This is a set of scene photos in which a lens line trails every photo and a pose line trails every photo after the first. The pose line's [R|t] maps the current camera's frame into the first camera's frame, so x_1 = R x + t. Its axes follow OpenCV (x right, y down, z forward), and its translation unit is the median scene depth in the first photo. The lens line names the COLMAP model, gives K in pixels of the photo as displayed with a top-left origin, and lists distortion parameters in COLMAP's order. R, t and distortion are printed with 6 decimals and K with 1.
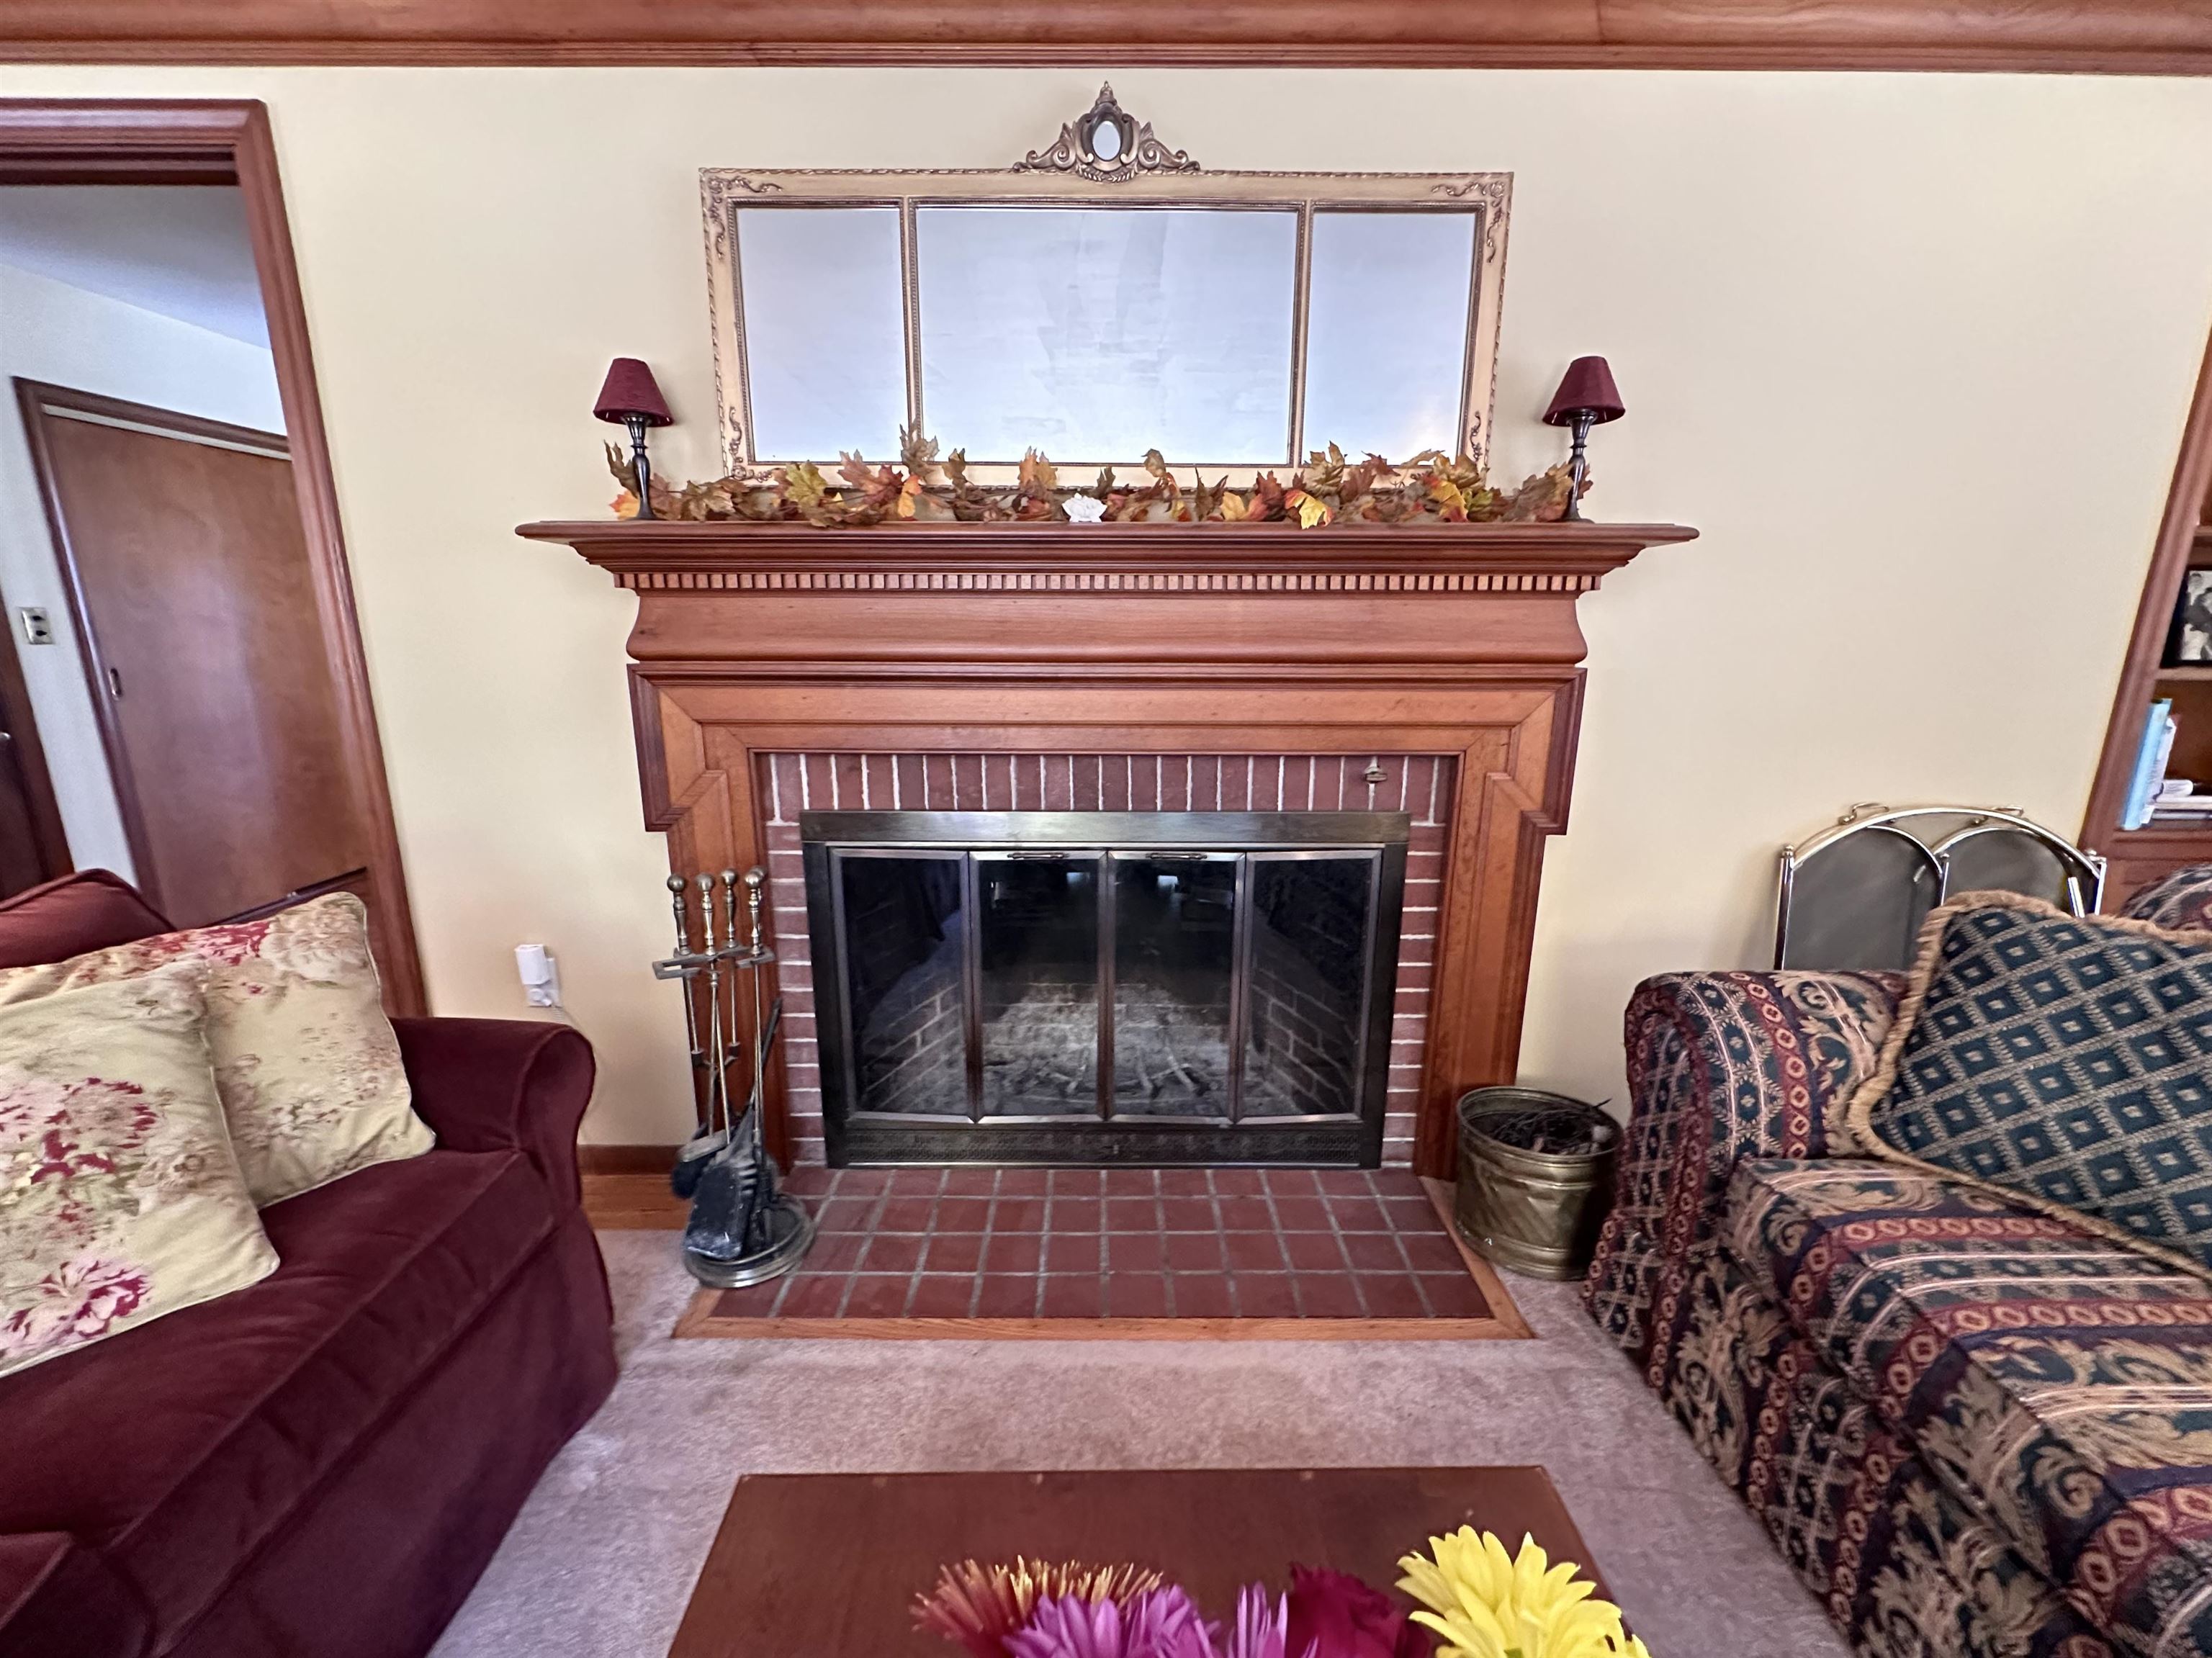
lens RADIAL K [[905.5, 0, 1103.8], [0, 905.5, 828.6], [0, 0, 1]] dist [-0.002129, 0.000083]
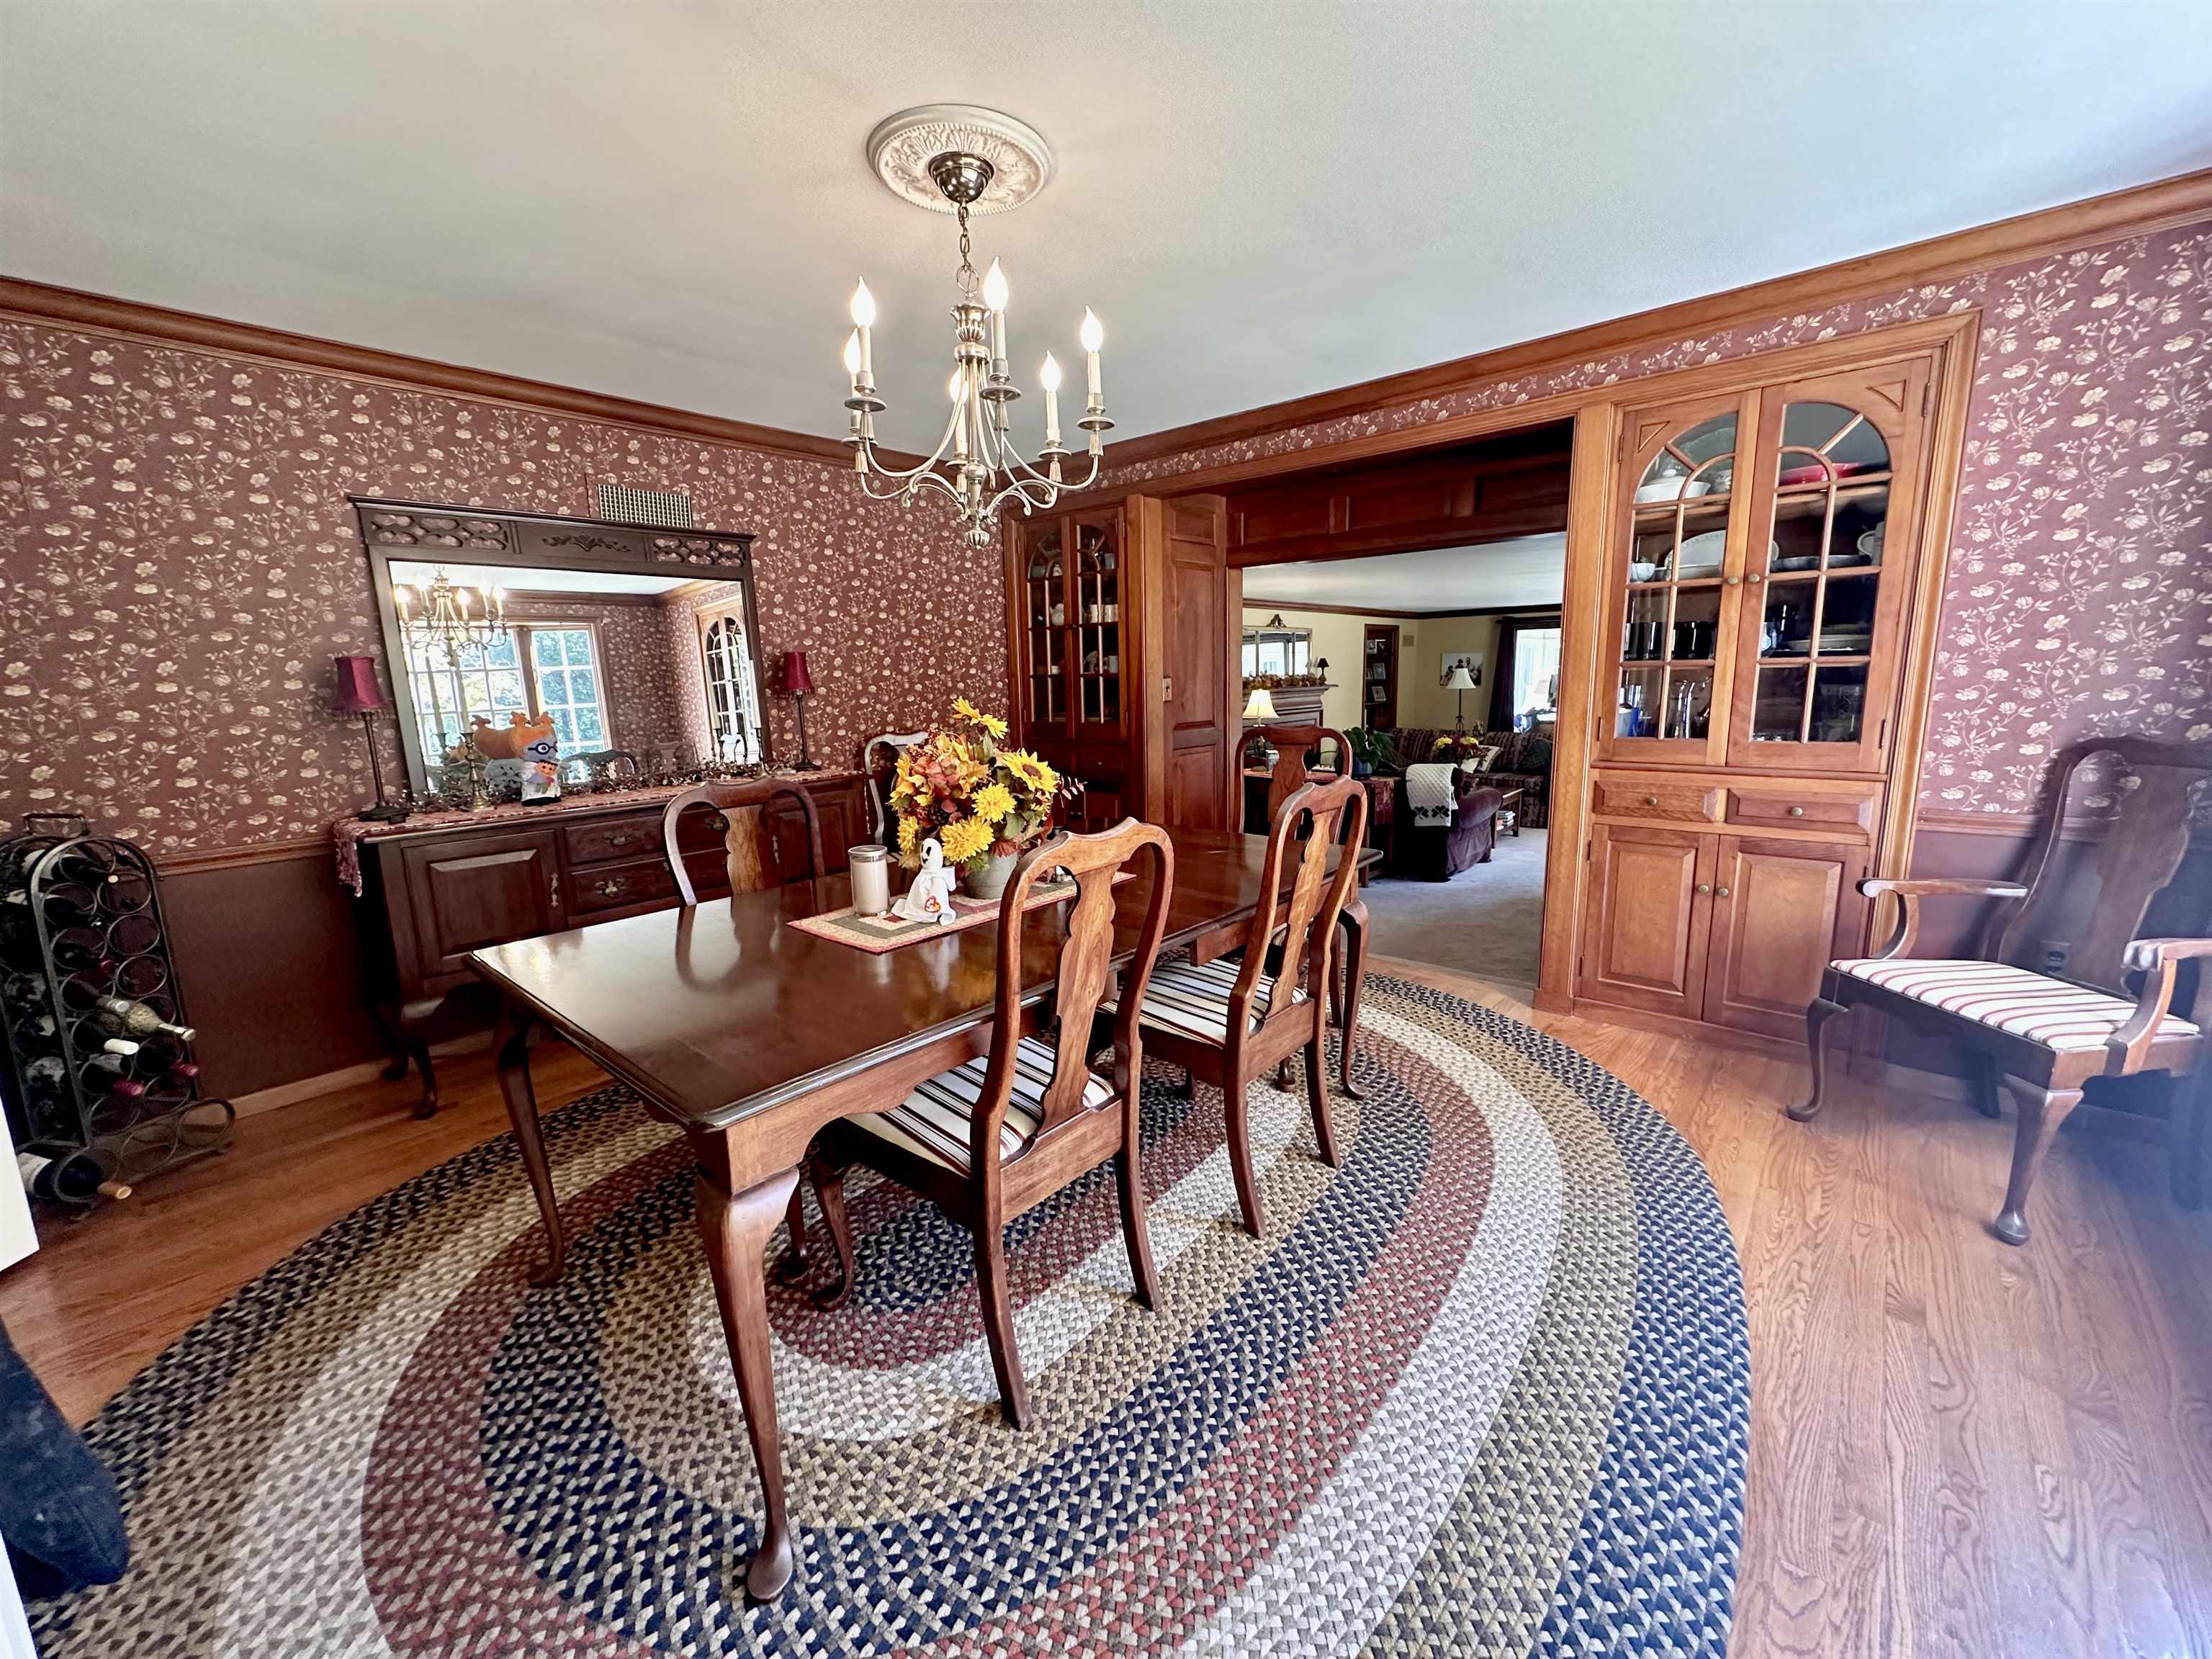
lens RADIAL K [[875.4, 0, 1104.2], [0, 875.4, 828.2], [0, 0, 1]] dist [-0.001767, 0.000088]
pose [[0.740142, 0.092163, -0.666104, 3.638592], [-0.124980, 0.992158, -0.001596, 0.907375], [0.660734, 0.084431, 0.745857, -4.629261]]
